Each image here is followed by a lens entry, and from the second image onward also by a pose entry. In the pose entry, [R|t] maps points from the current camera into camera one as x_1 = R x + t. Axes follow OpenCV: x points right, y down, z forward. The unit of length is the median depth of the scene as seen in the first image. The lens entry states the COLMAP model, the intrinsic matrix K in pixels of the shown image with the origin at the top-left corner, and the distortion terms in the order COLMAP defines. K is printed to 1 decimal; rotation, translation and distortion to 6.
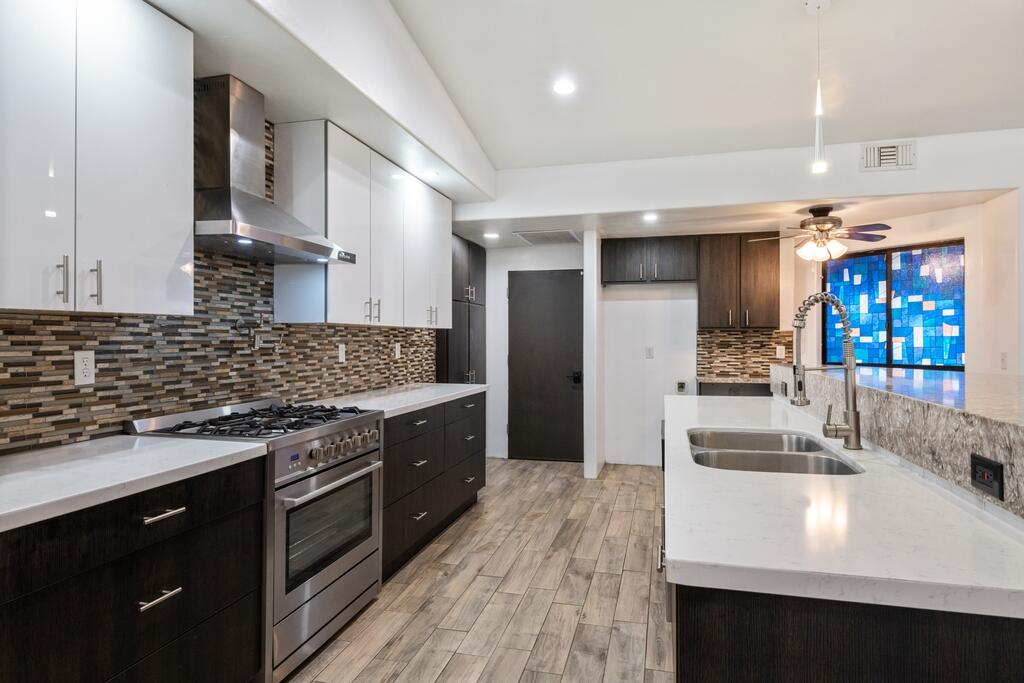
lens RADIAL K [[614.1, 0, 515.8], [0, 614.1, 325.1], [0, 0, 1]] dist [0.006774, -0.002520]
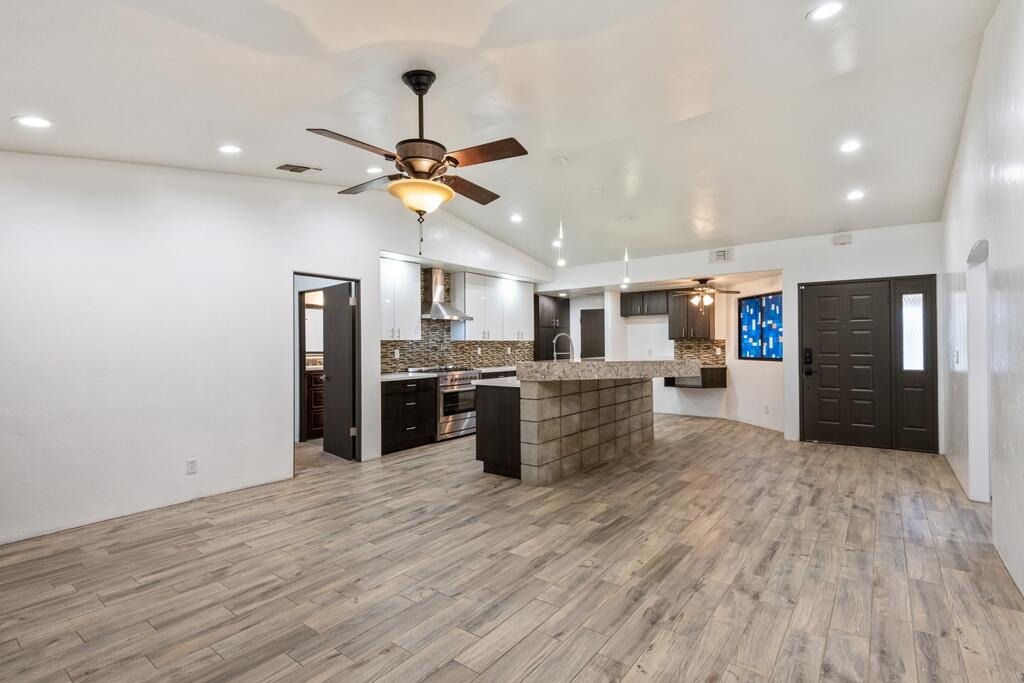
lens RADIAL K [[501.1, 0, 511.7], [0, 501.1, 343.4], [0, 0, 1]] dist [-0.003925, -0.000212]
pose [[0.920630, -0.006817, -0.390377, 0.691924], [0.015844, 0.999676, 0.019907, -0.028602], [0.390114, -0.024512, 0.920440, -0.937476]]
